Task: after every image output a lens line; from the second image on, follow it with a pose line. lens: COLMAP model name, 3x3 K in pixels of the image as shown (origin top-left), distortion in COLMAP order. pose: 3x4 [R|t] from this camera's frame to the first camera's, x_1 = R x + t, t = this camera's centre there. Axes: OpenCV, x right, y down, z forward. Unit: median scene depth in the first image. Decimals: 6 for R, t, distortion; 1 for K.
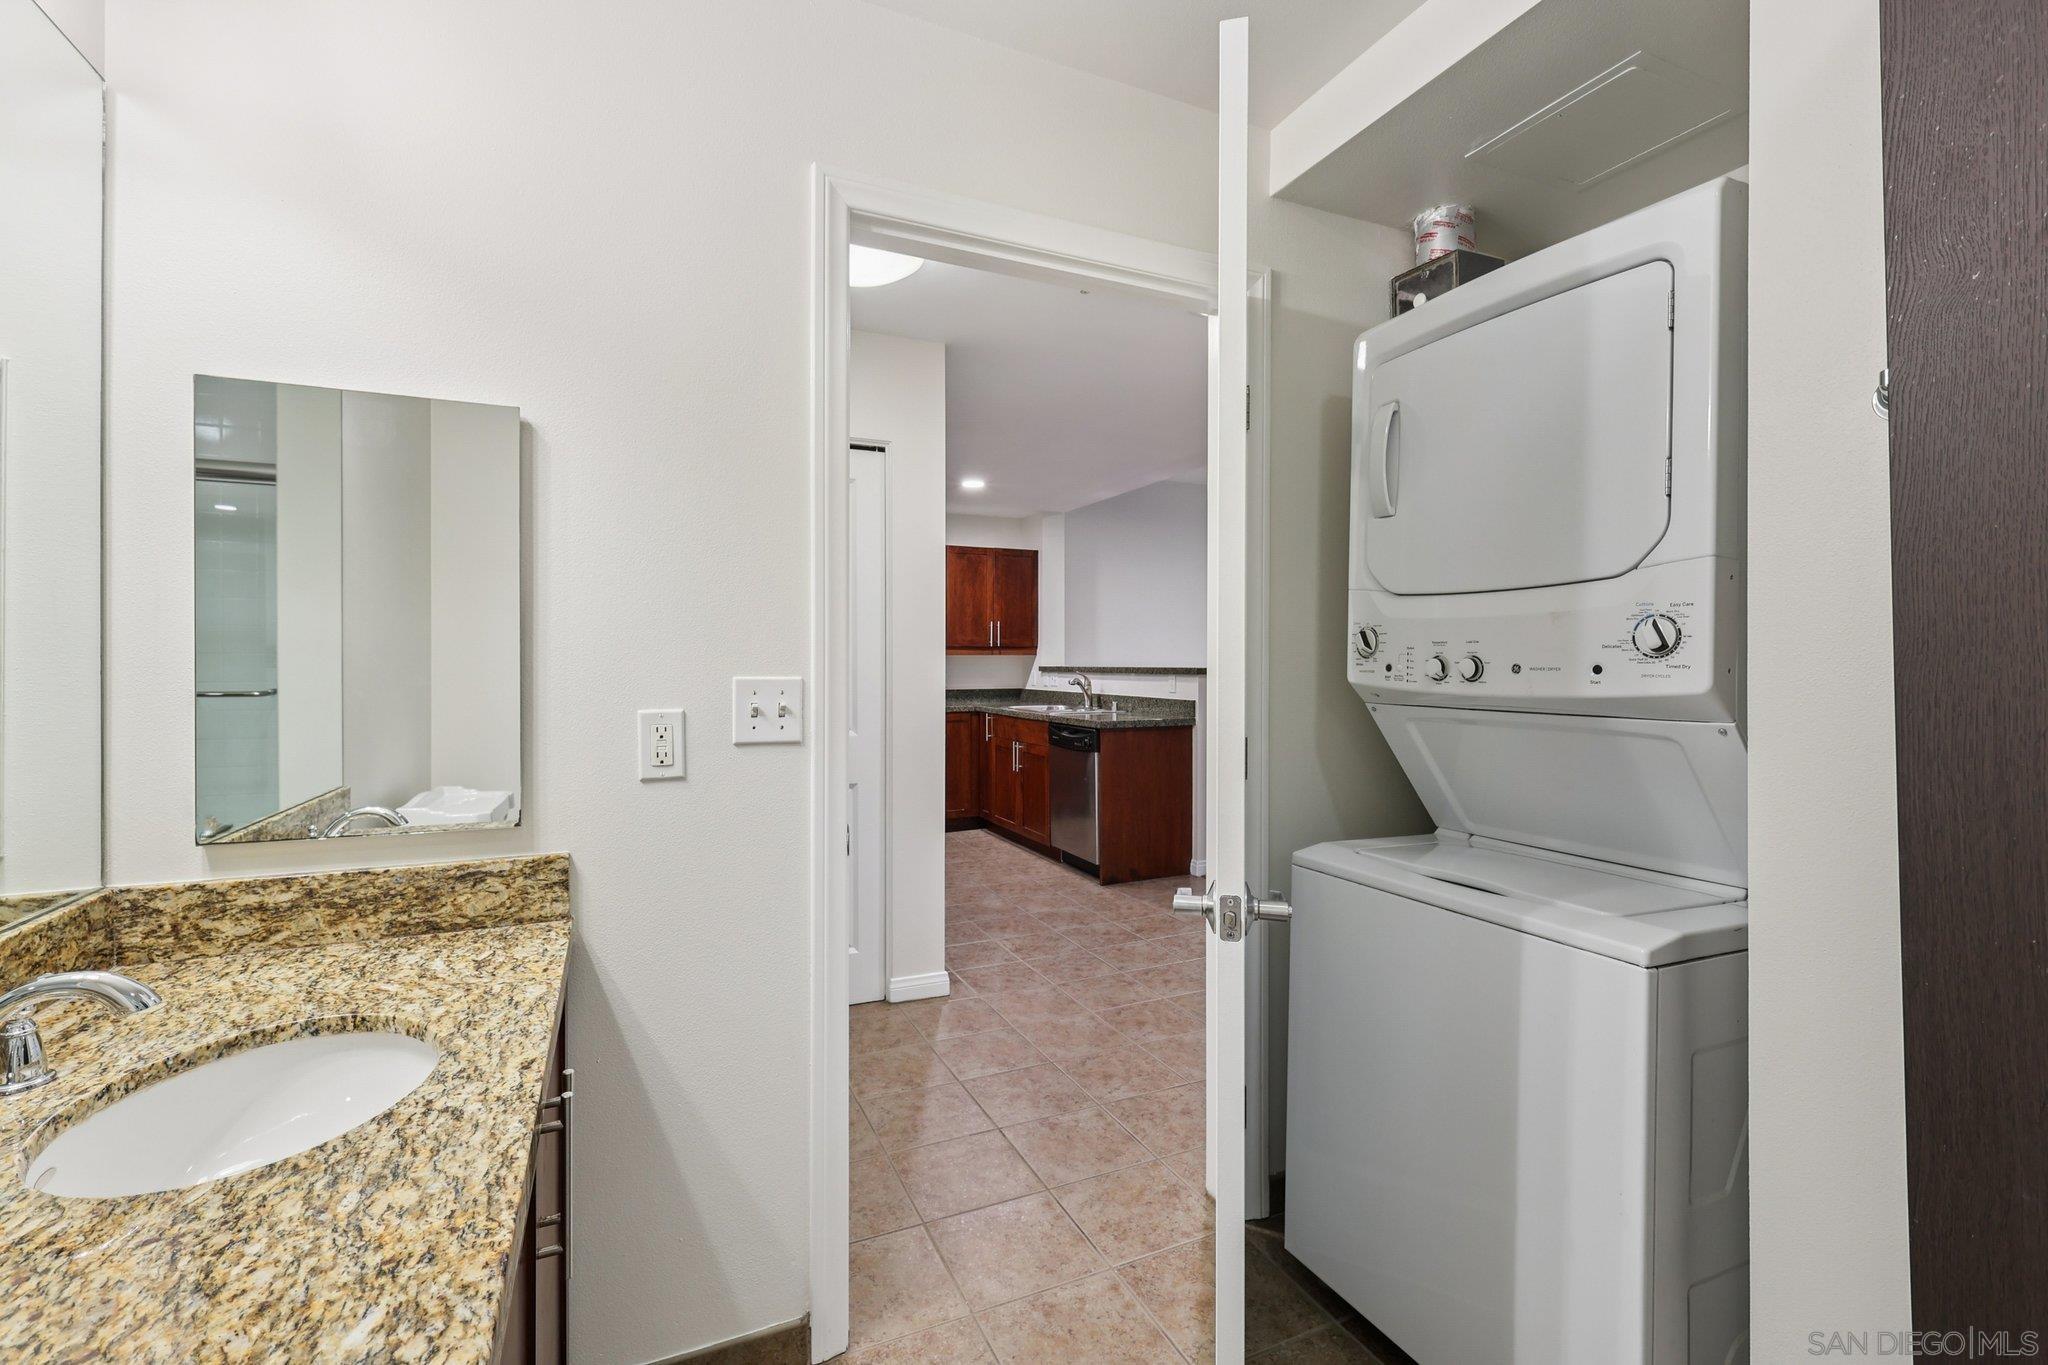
lens RADIAL K [[894.0, 0, 1022.9], [0, 894.0, 673.7], [0, 0, 1]] dist [-0.000513, 0.000079]
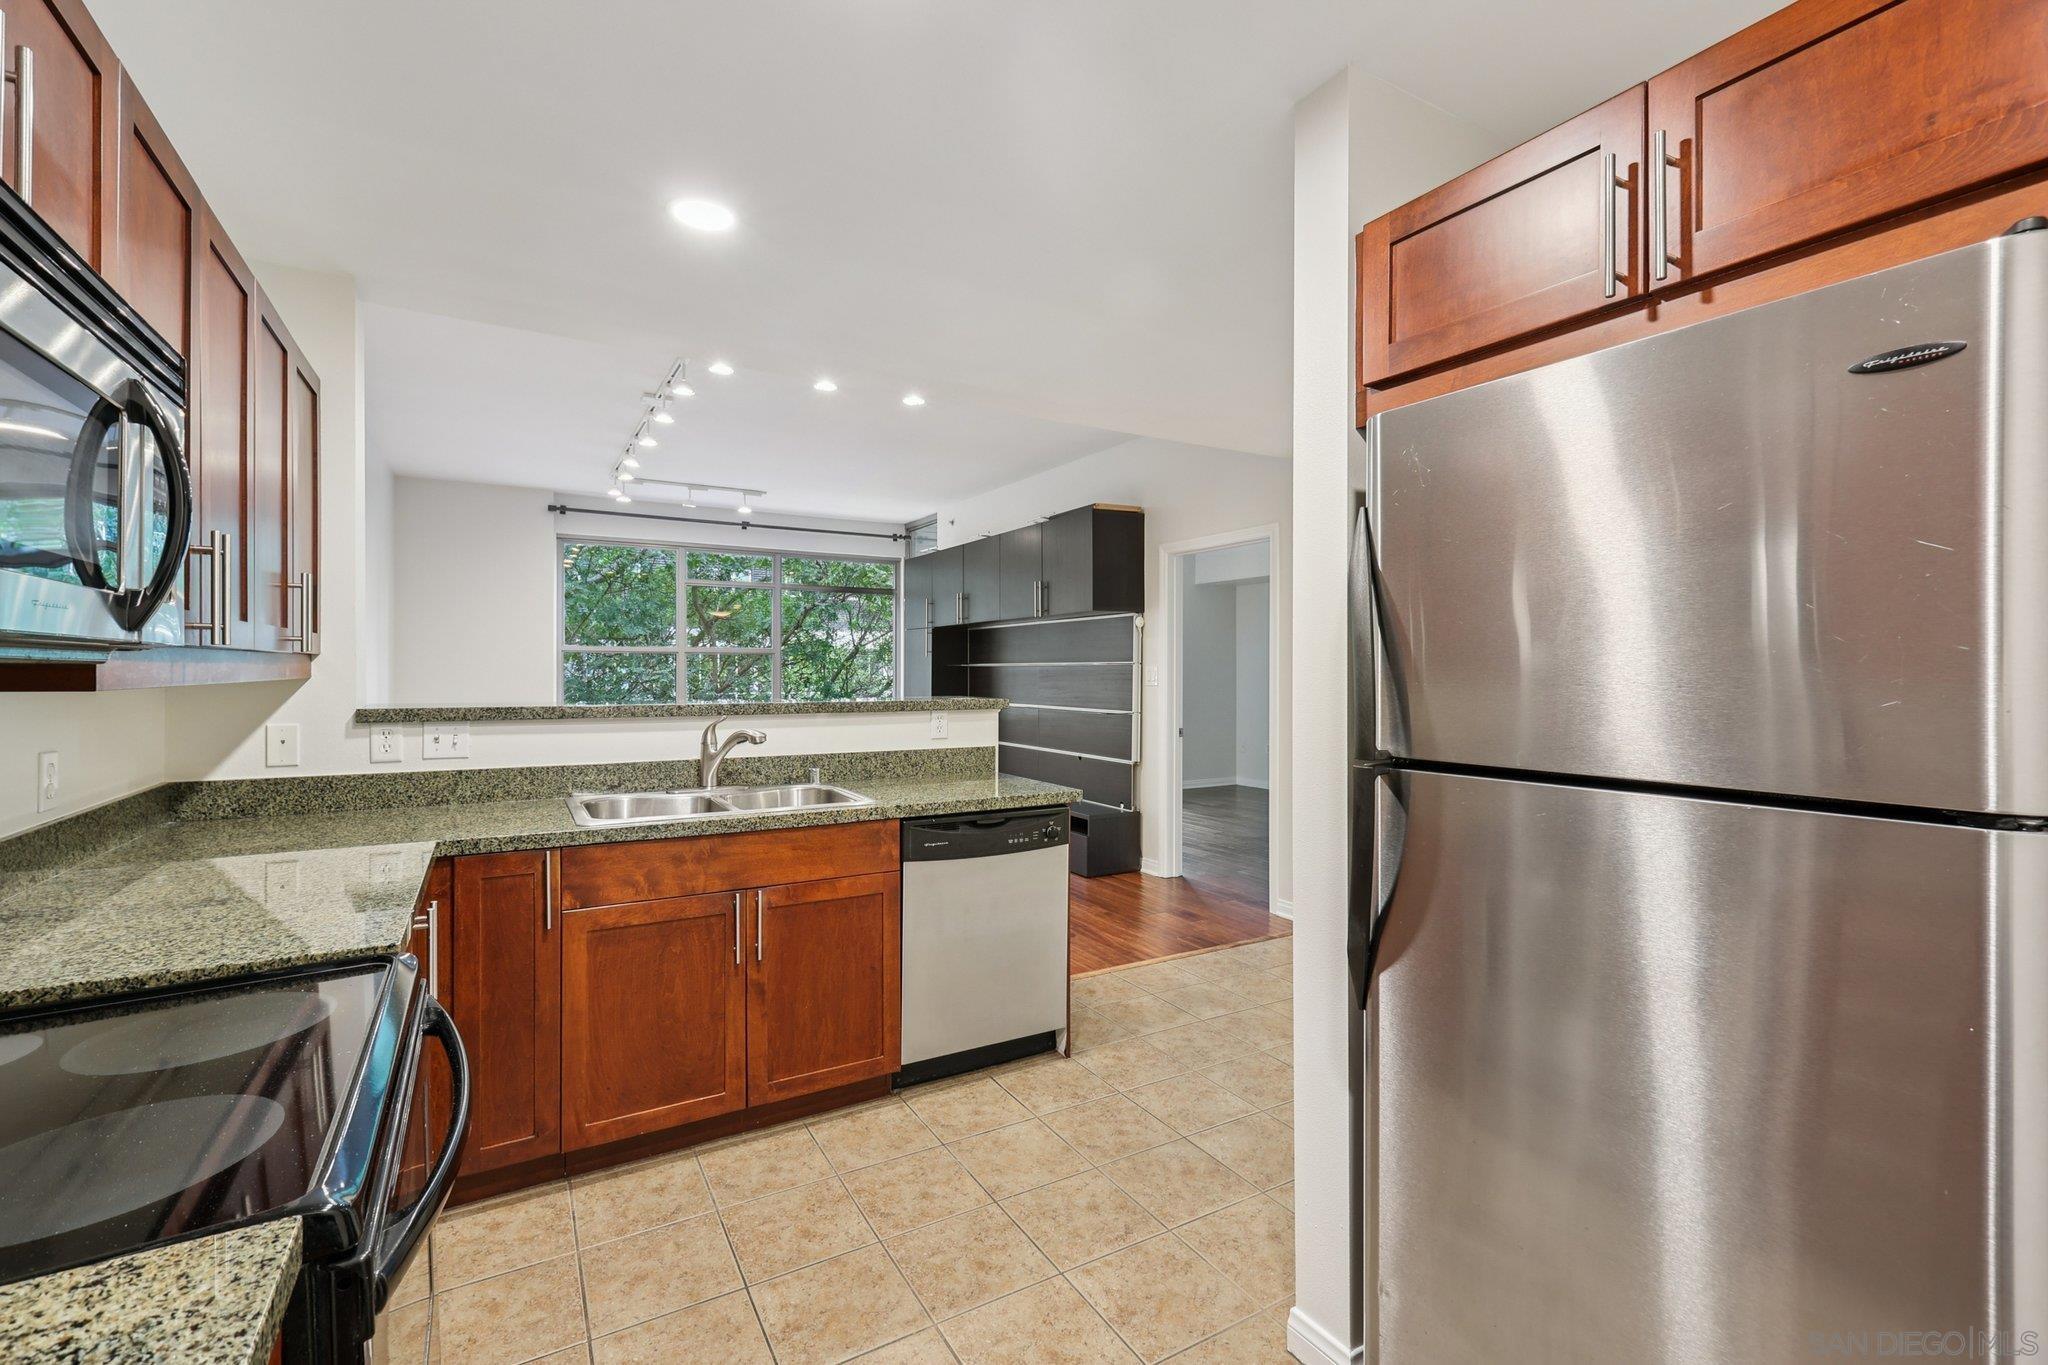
lens RADIAL K [[894.0, 0, 1022.9], [0, 894.0, 673.7], [0, 0, 1]] dist [-0.000513, 0.000079]
pose [[-0.109903, 0.003624, 0.993936, -0.375098], [0.010963, 0.999937, -0.002434, -0.018815], [-0.993882, 0.010629, -0.109936, 0.789762]]
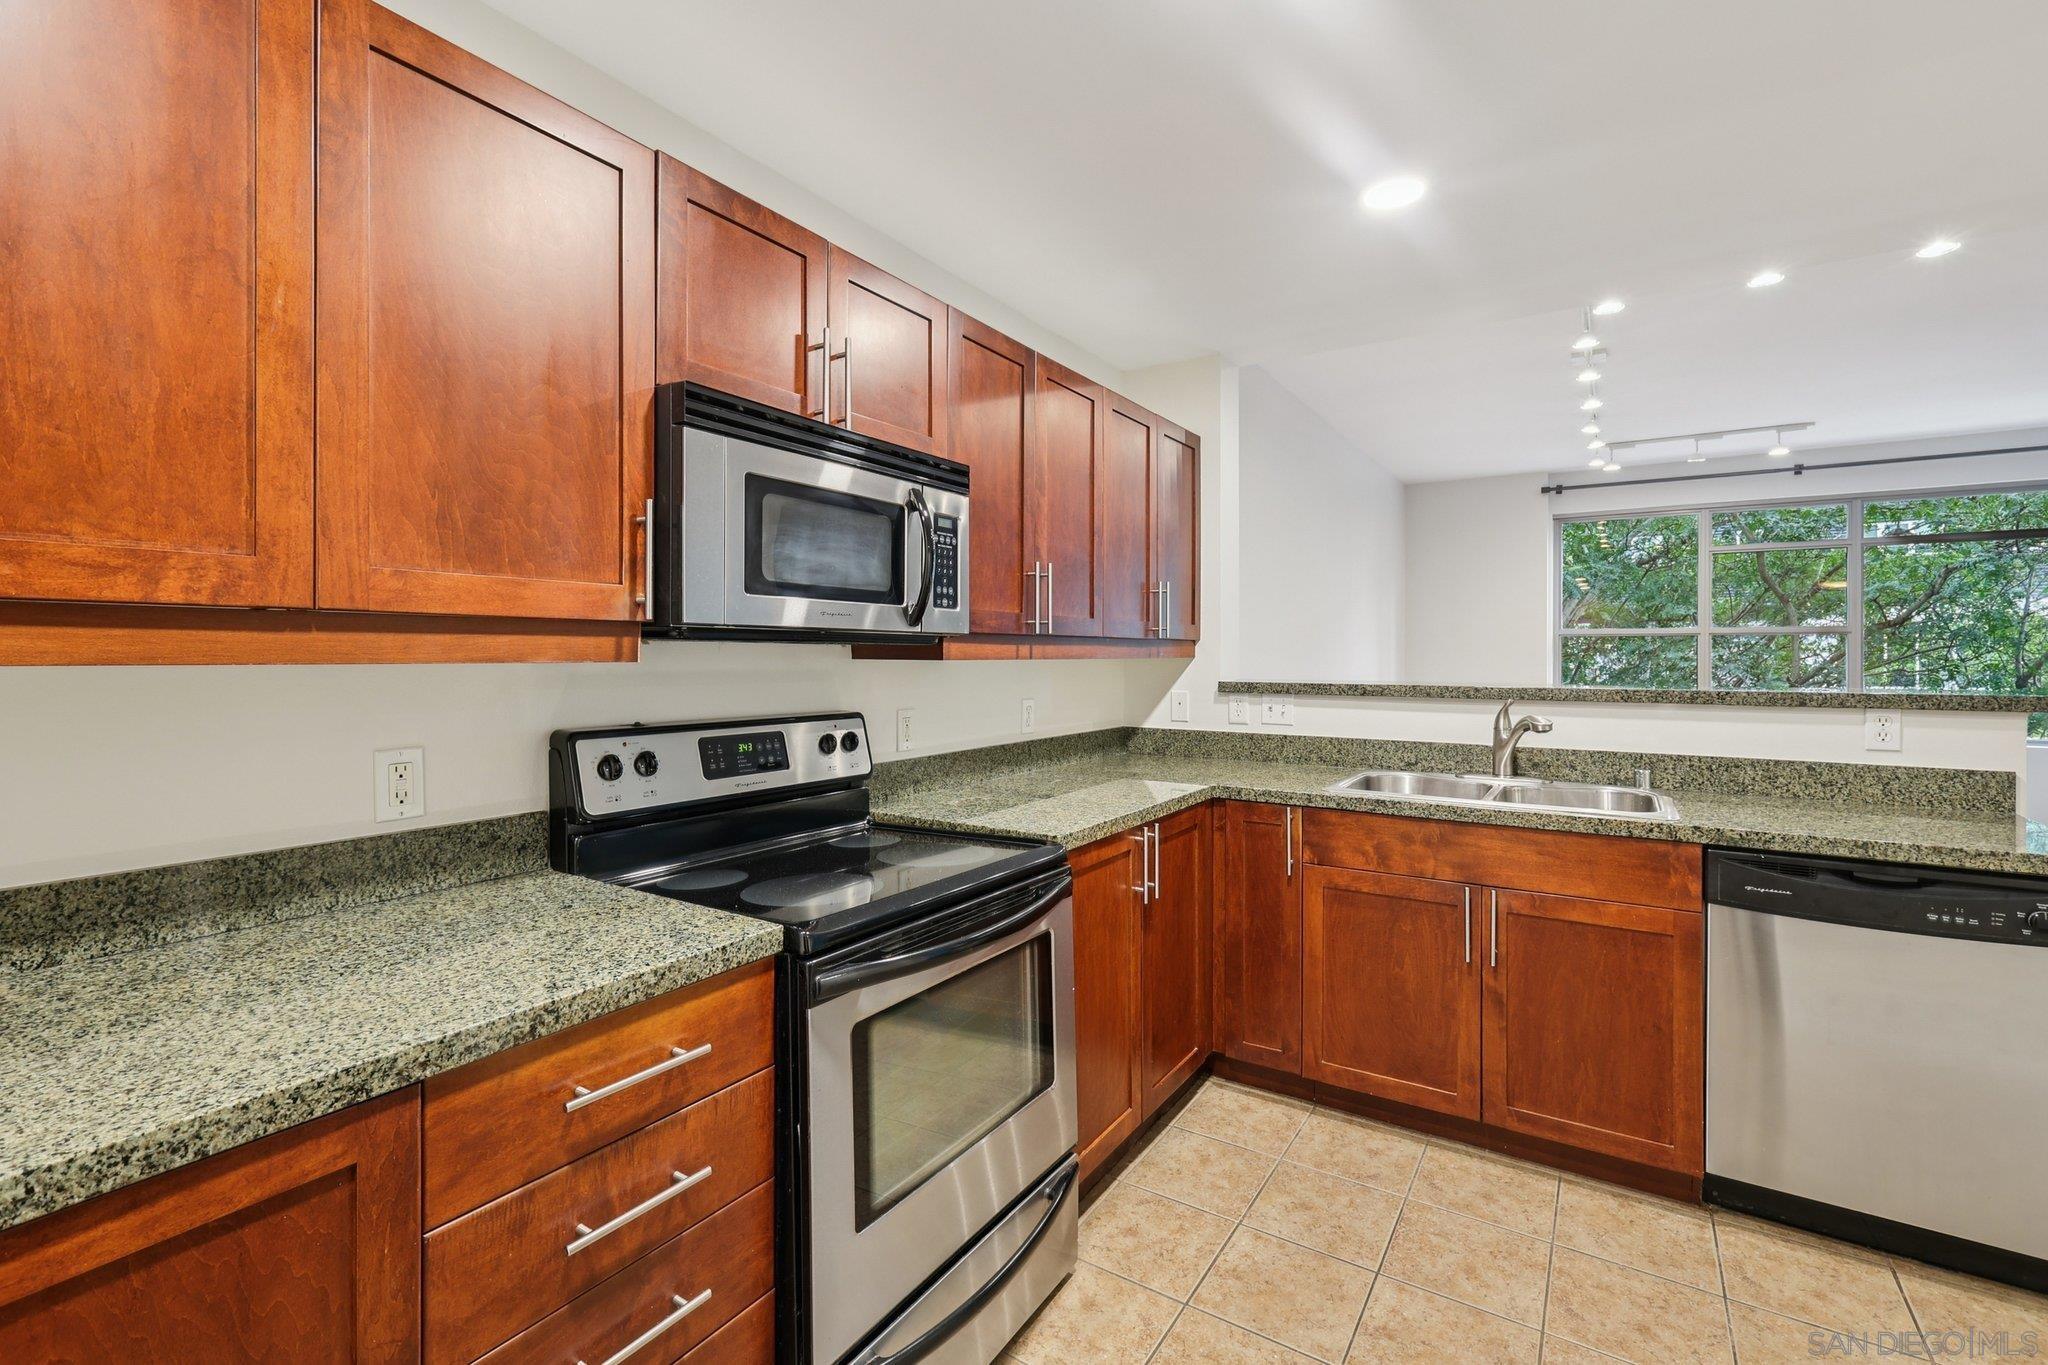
lens RADIAL K [[898.4, 0, 1030.8], [0, 898.4, 661.7], [0, 0, 1]] dist [0.000804, 0.000395]
pose [[0.839353, 0.005151, 0.543563, -0.328458], [-0.000876, 0.999967, -0.008123, -0.014857], [-0.543586, 0.006341, 0.839329, 0.670282]]
